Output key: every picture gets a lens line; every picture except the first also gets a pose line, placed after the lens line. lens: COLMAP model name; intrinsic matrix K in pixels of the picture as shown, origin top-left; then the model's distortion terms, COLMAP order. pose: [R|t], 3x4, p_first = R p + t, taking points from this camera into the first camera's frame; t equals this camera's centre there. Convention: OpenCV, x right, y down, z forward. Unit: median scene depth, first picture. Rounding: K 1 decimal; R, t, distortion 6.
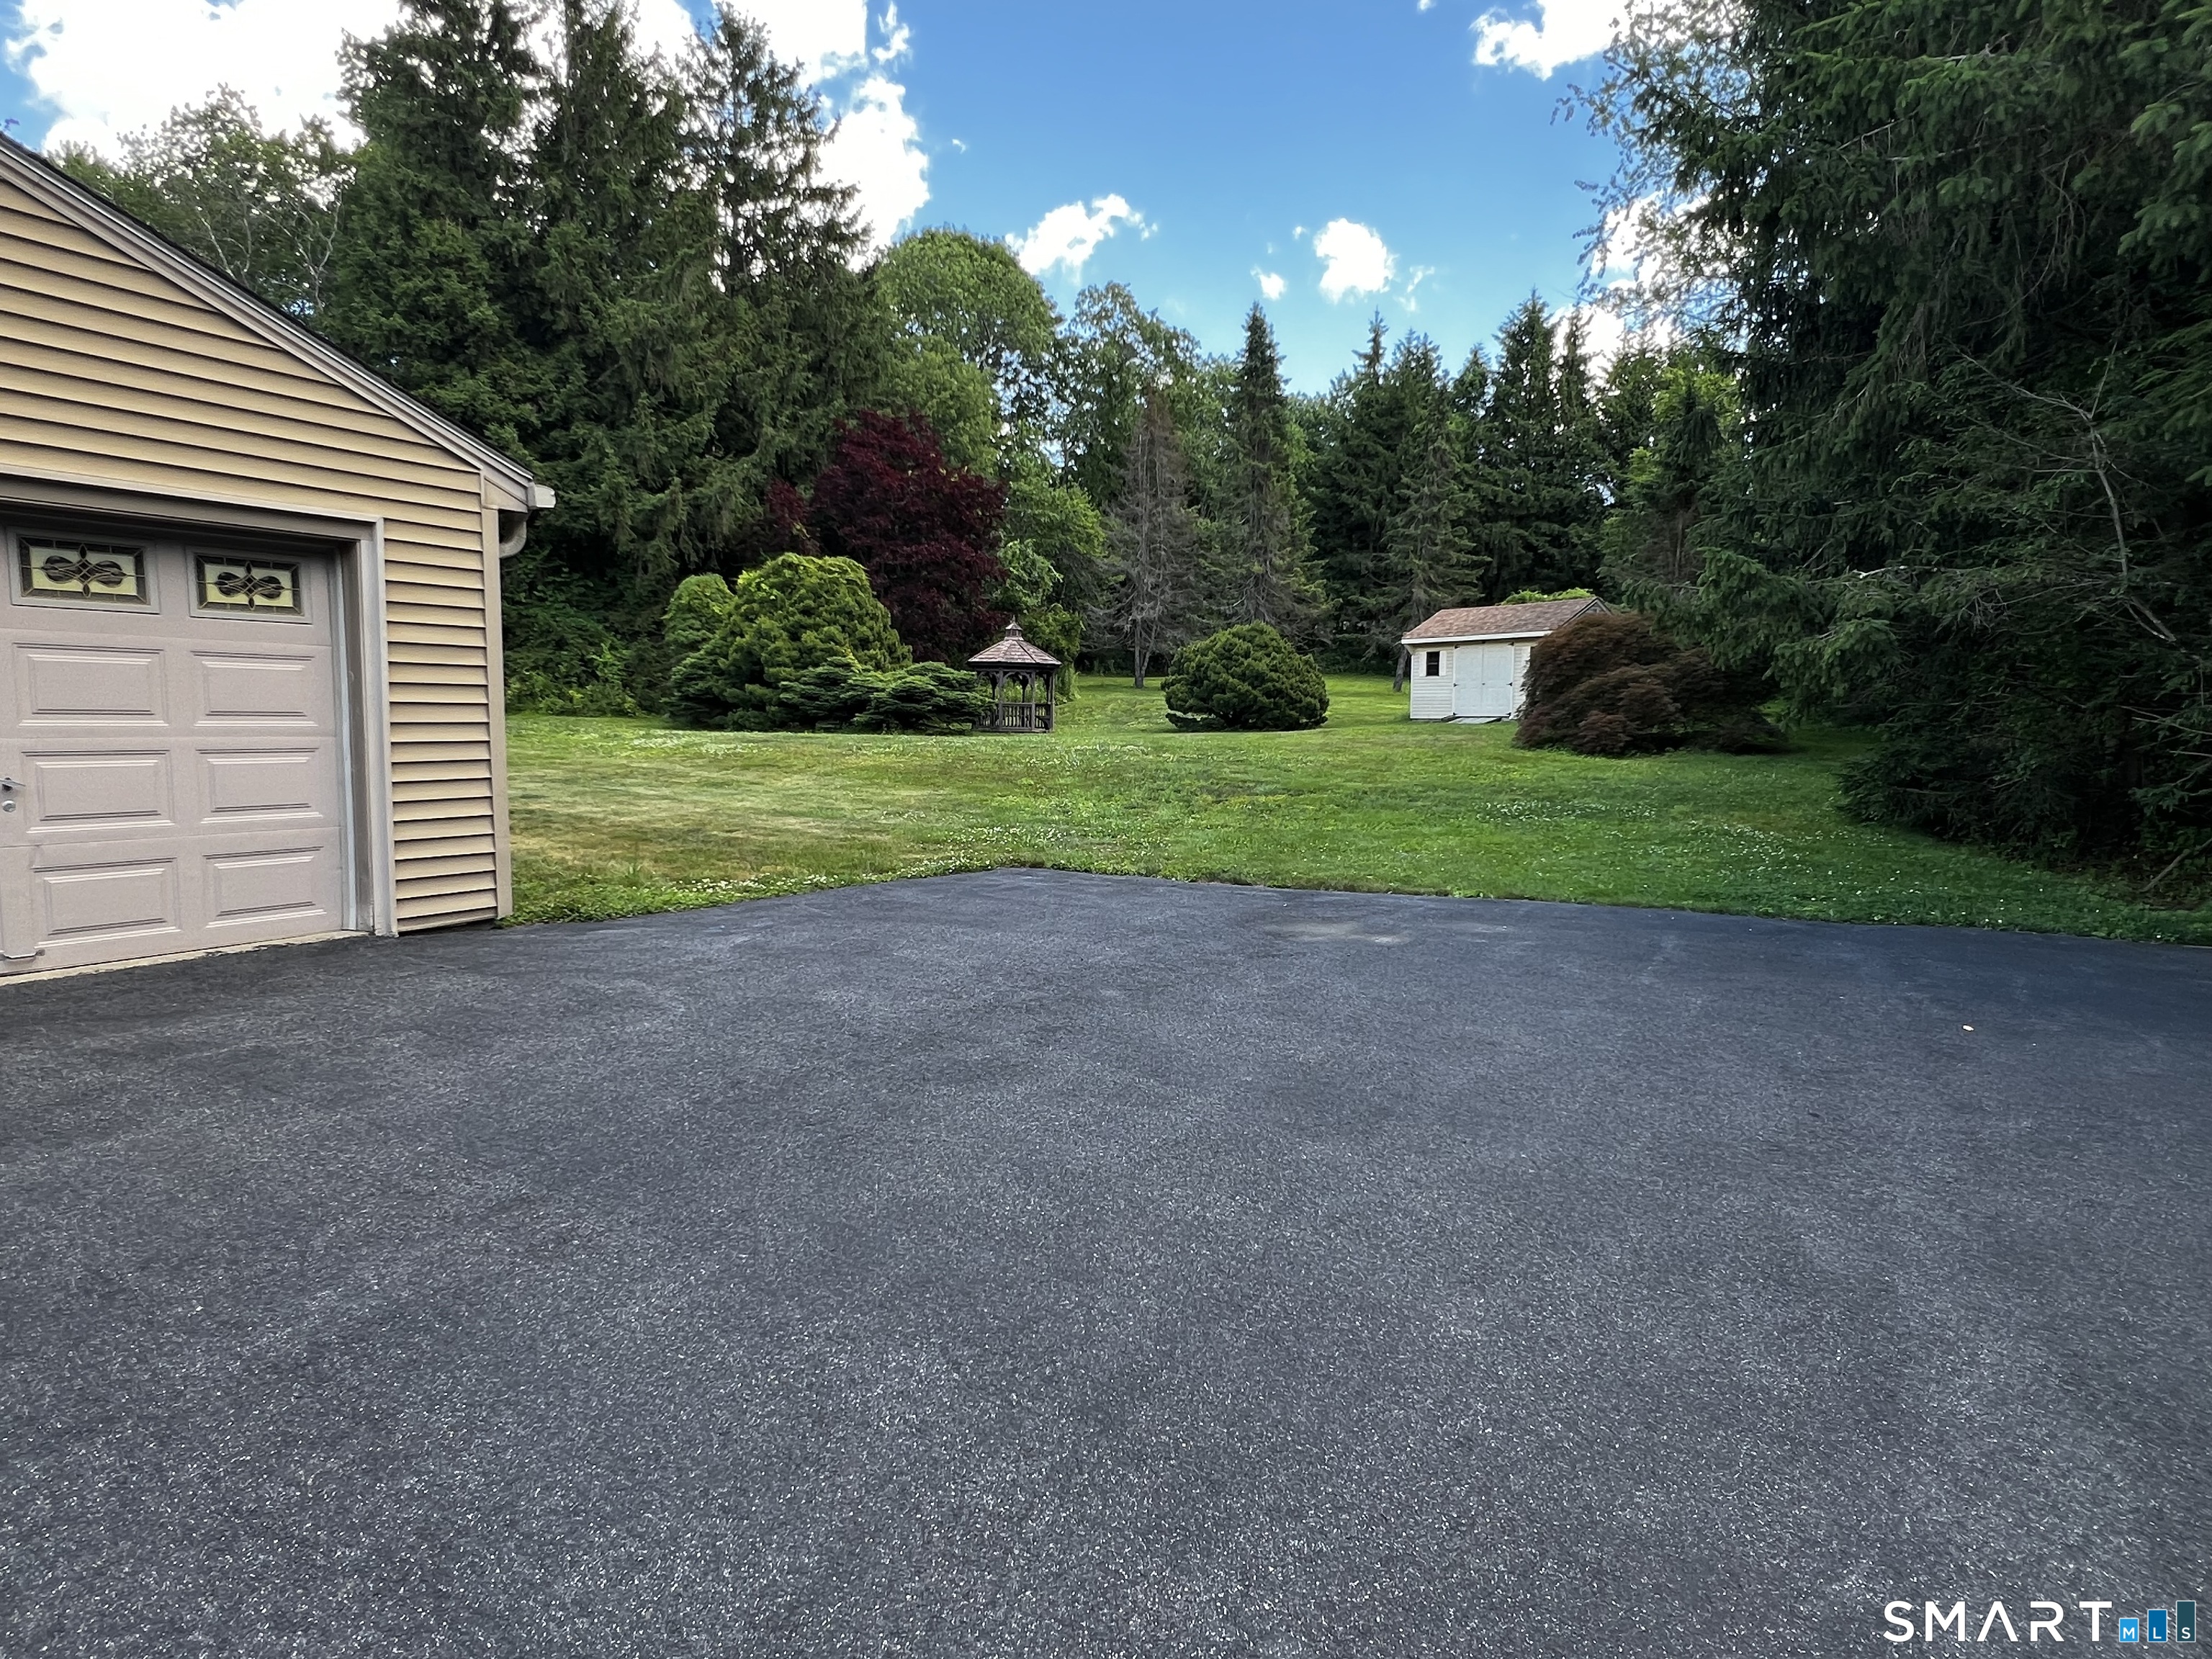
lens RADIAL K [[1240.2, 0, 1113.4], [0, 1240.2, 841.0], [0, 0, 1]] dist [-0.001211, -0.000609]
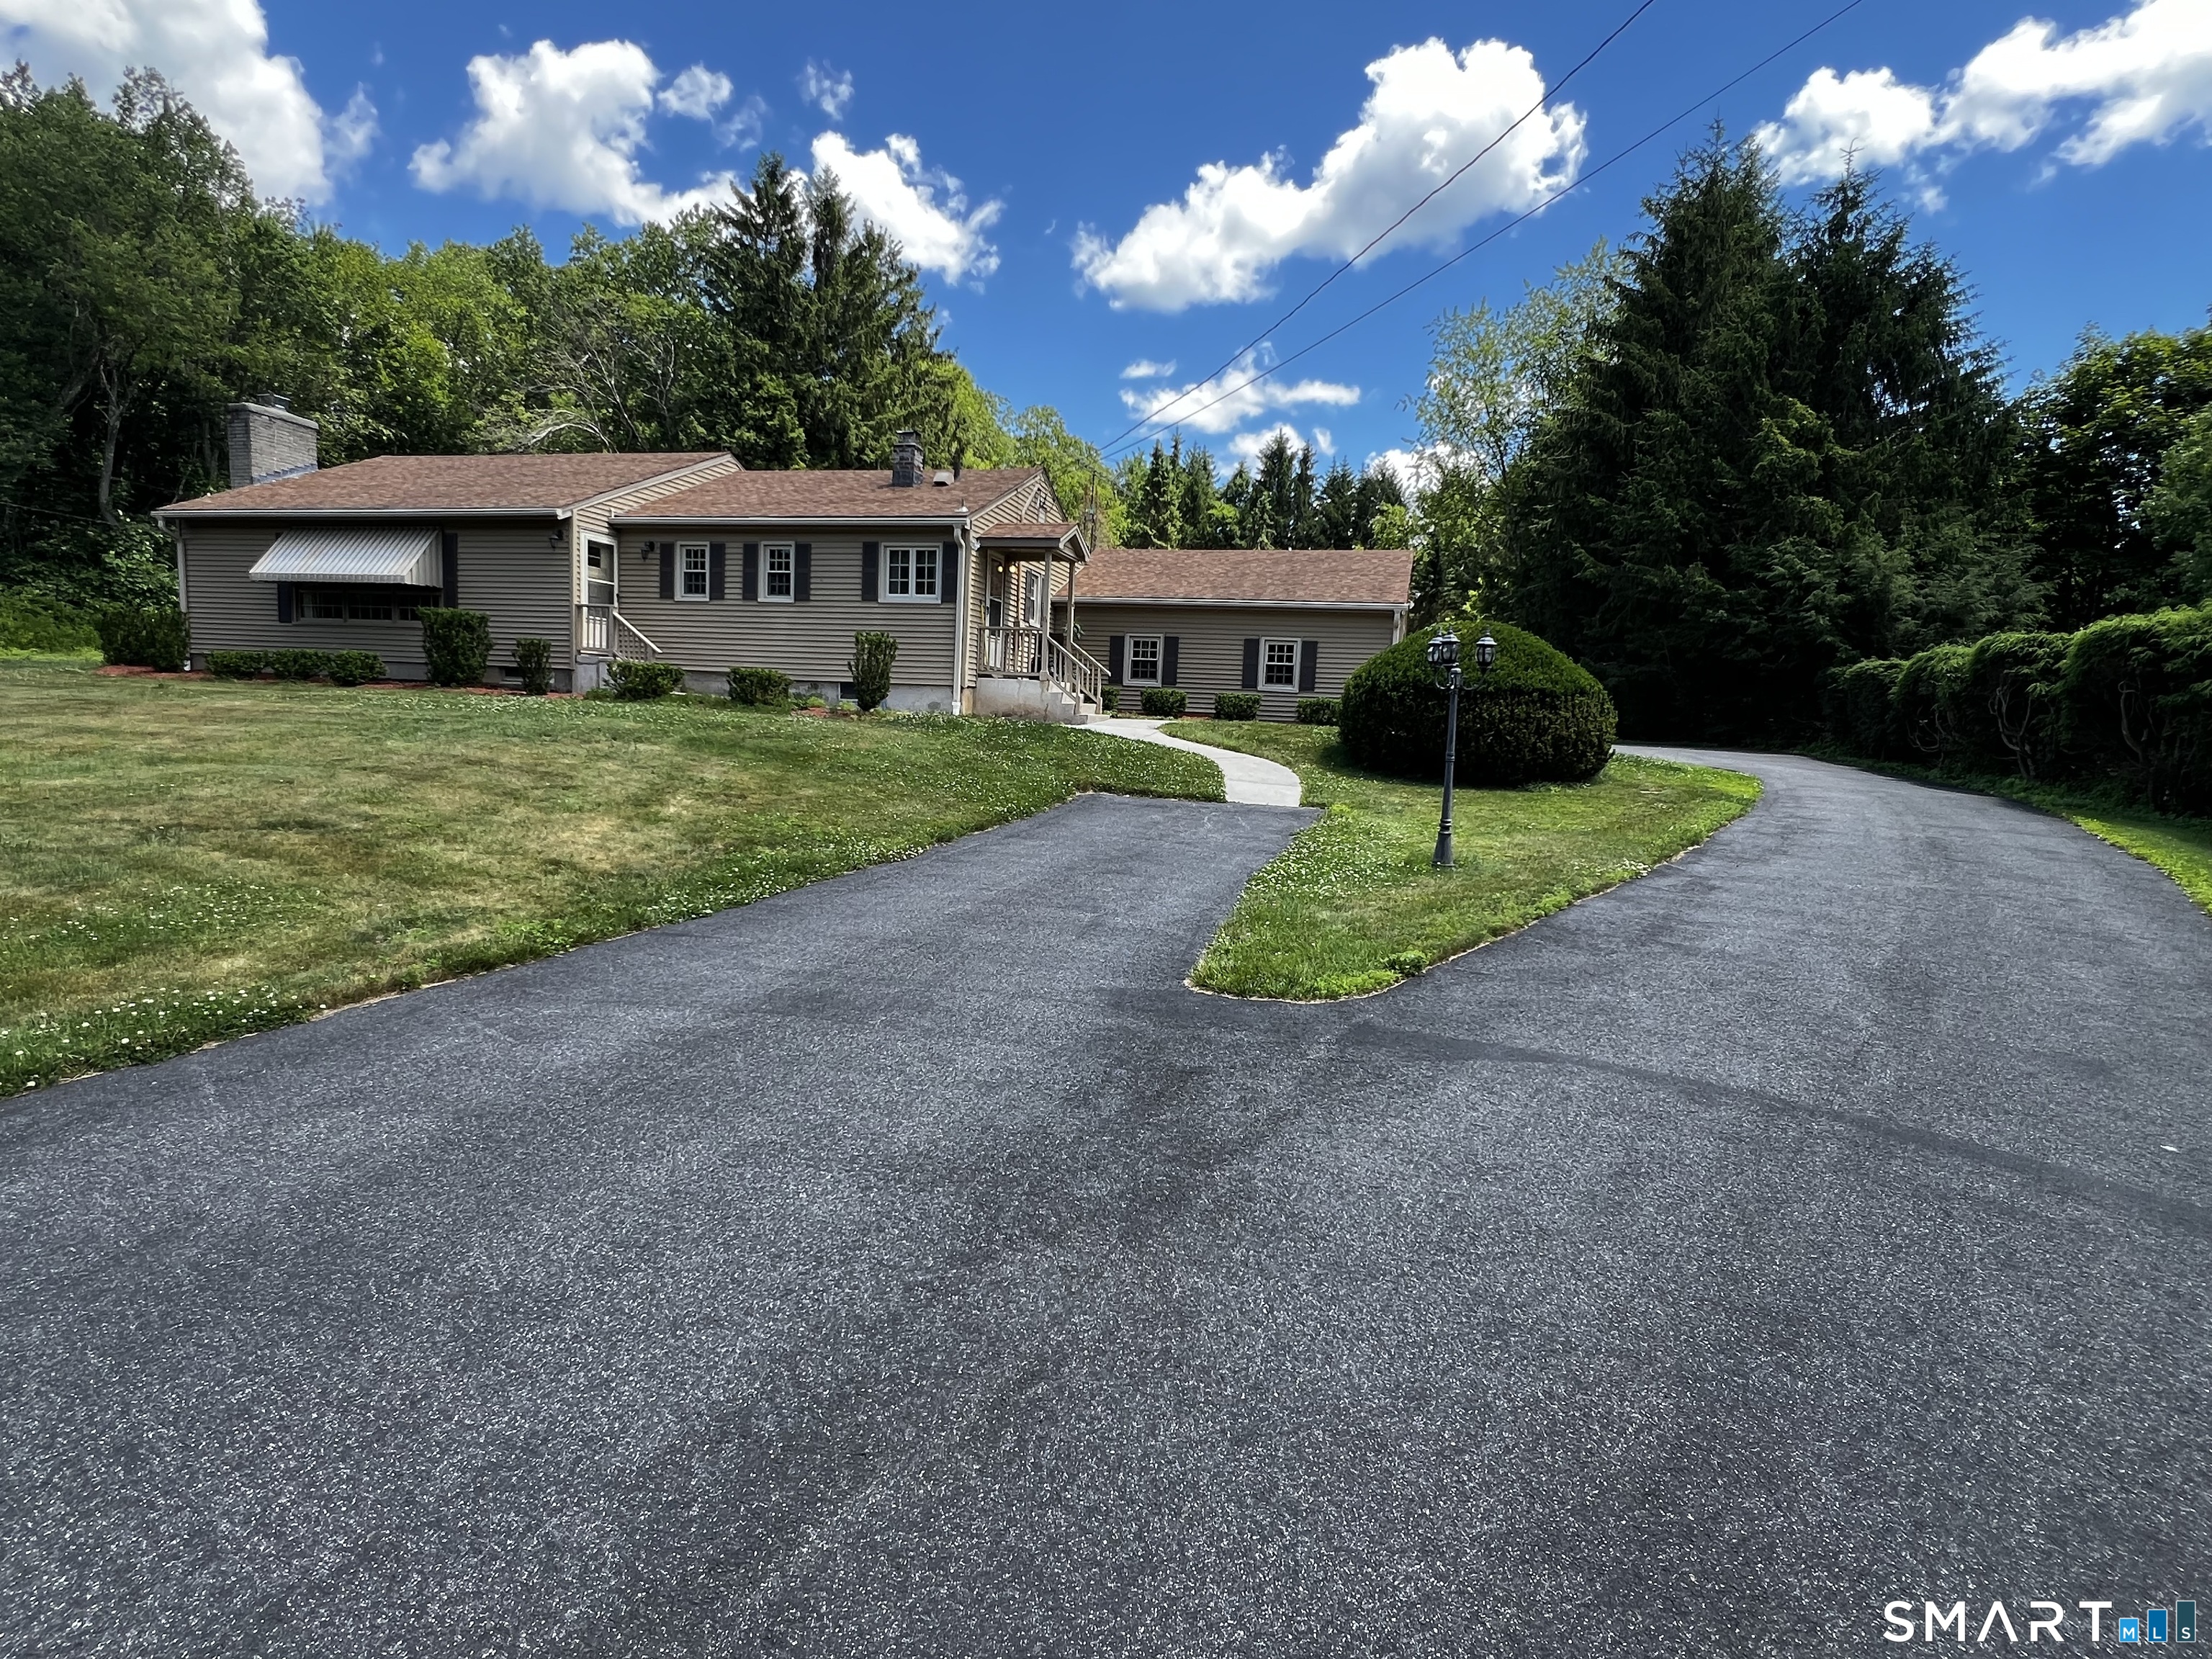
lens RADIAL K [[1082.1, 0, 1091.4], [0, 1082.1, 835.5], [0, 0, 1]] dist [-0.001190, 0.000376]
pose [[0.962824, 0.015533, 0.269684, -0.432478], [-0.022580, 0.999479, 0.023050, 0.053144], [-0.269185, -0.028283, 0.962673, -0.417000]]
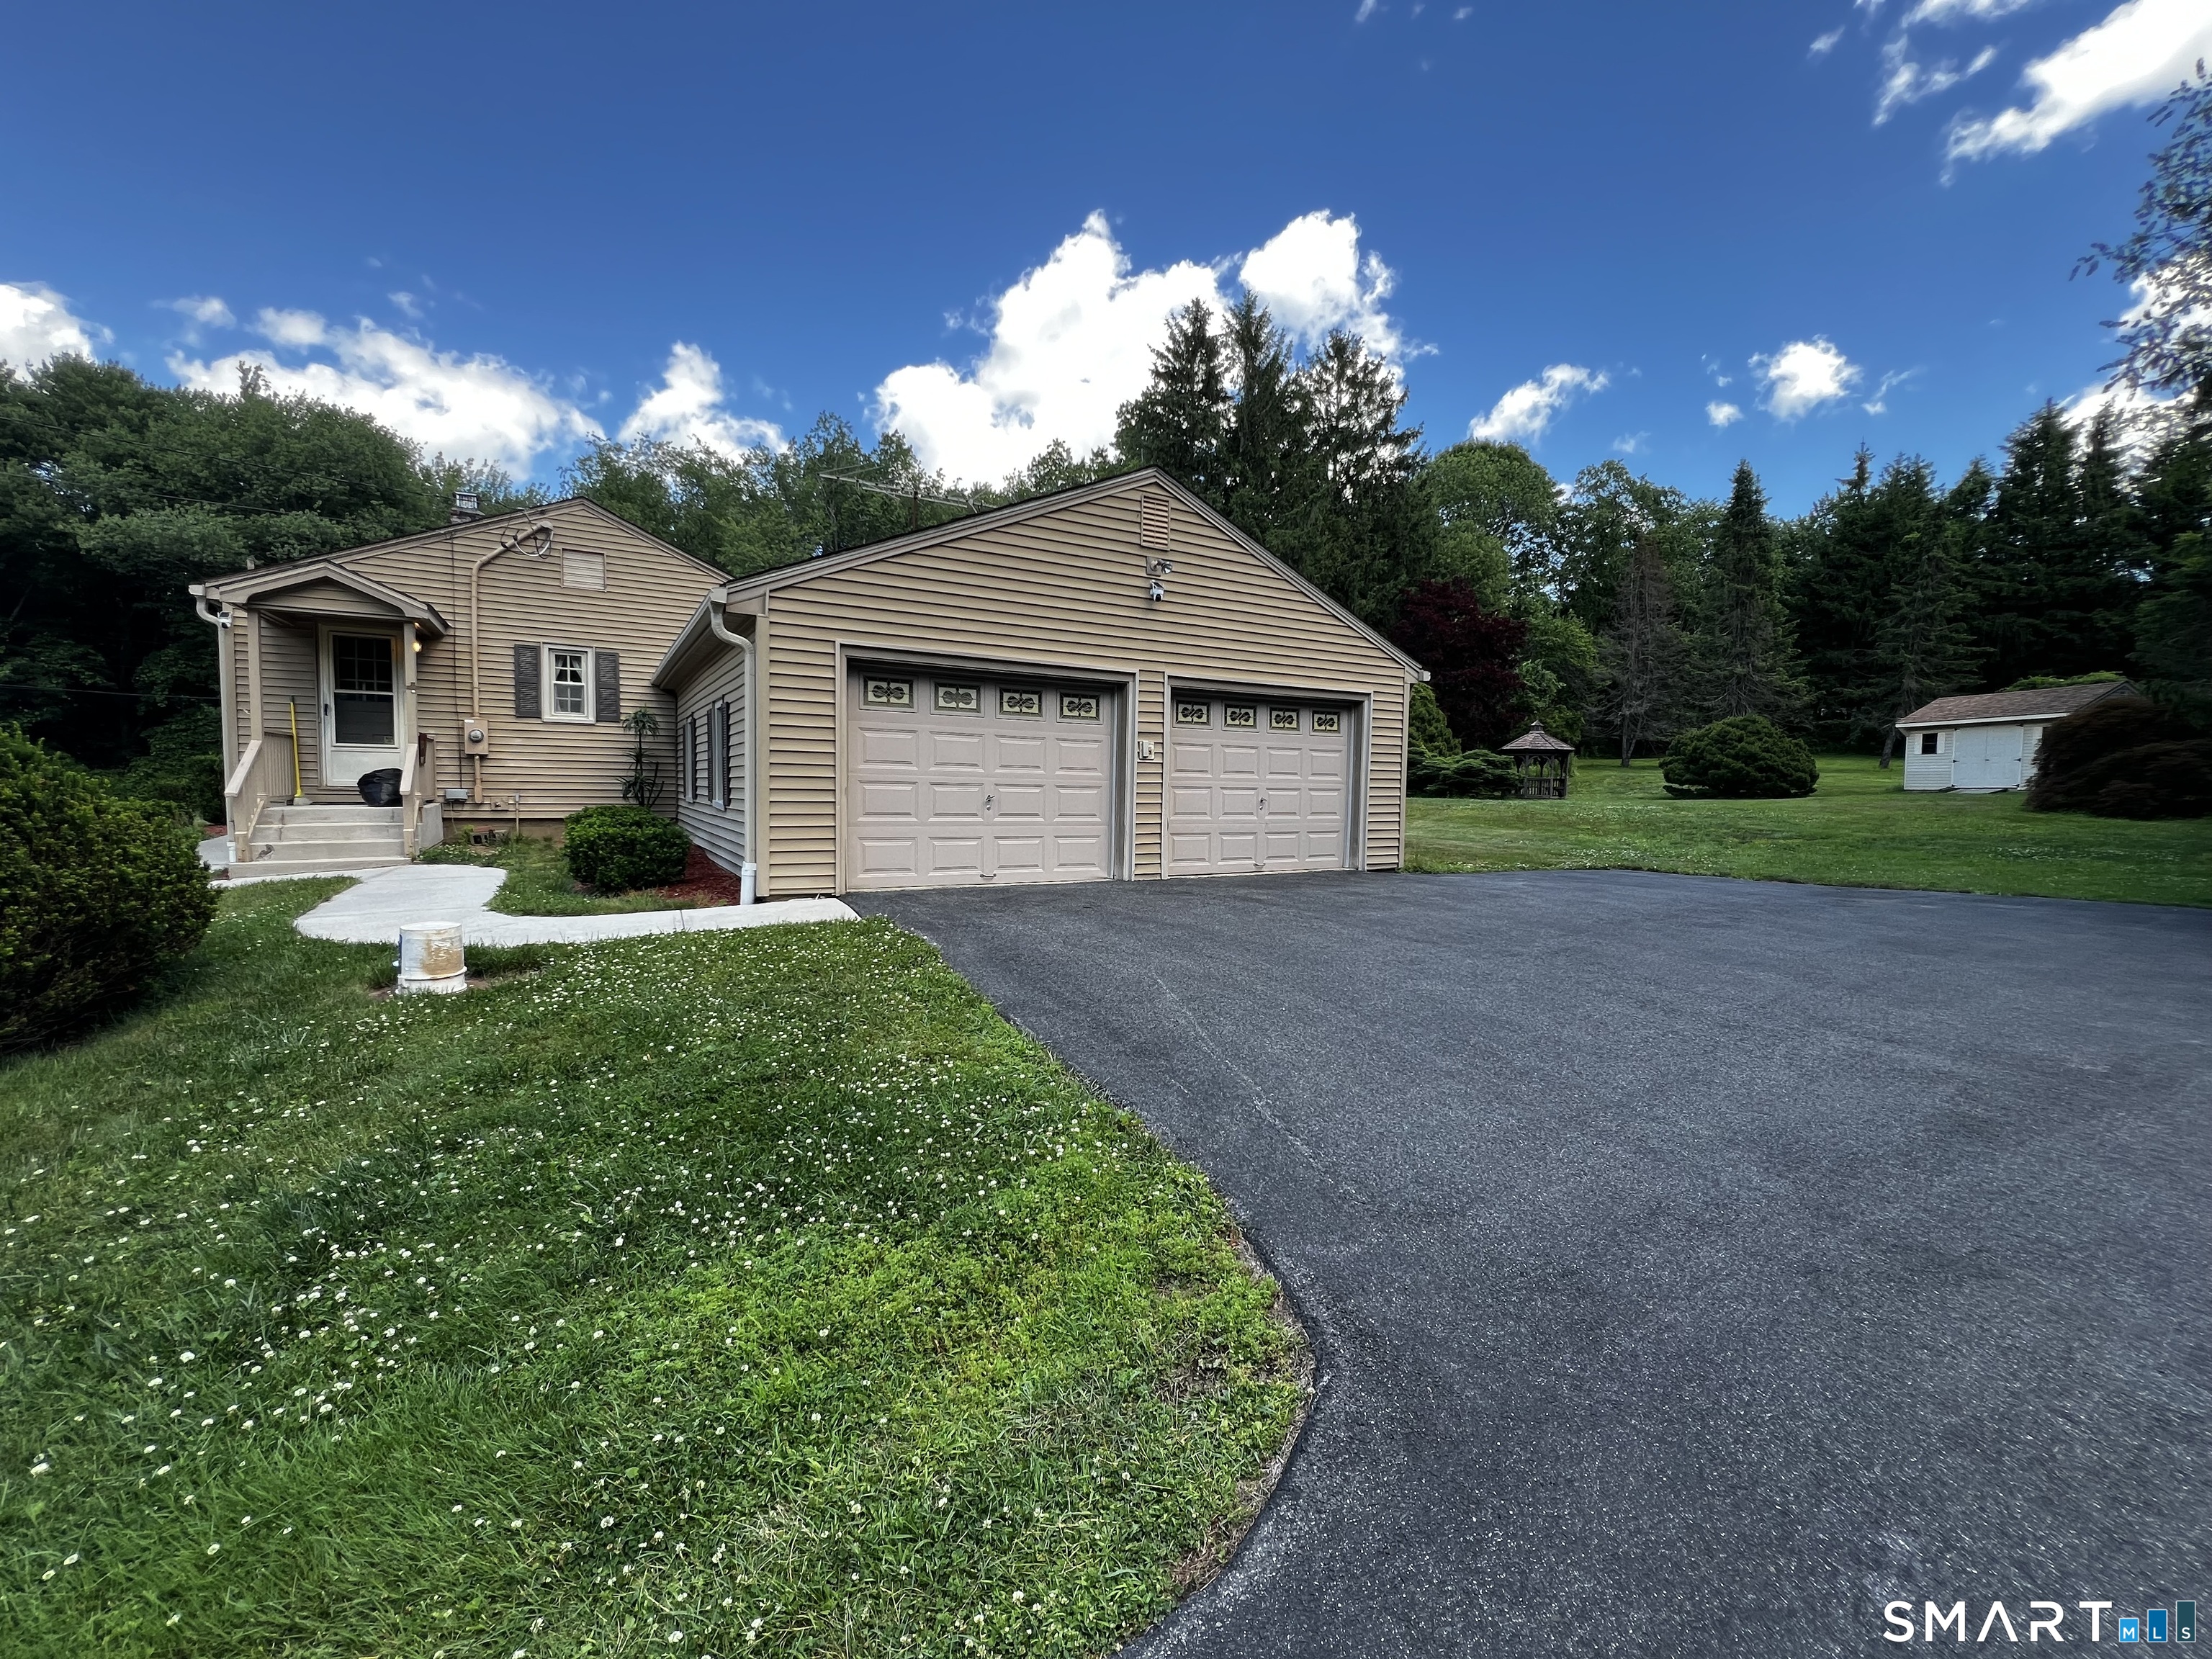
lens RADIAL K [[901.2, 0, 1104.8], [0, 901.2, 833.4], [0, 0, 1]] dist [0.001278, 0.000406]
pose [[0.886958, 0.025041, -0.461172, -0.034479], [-0.049570, 0.997923, -0.041151, 0.014275], [0.459183, 0.059360, 0.886356, -0.100983]]
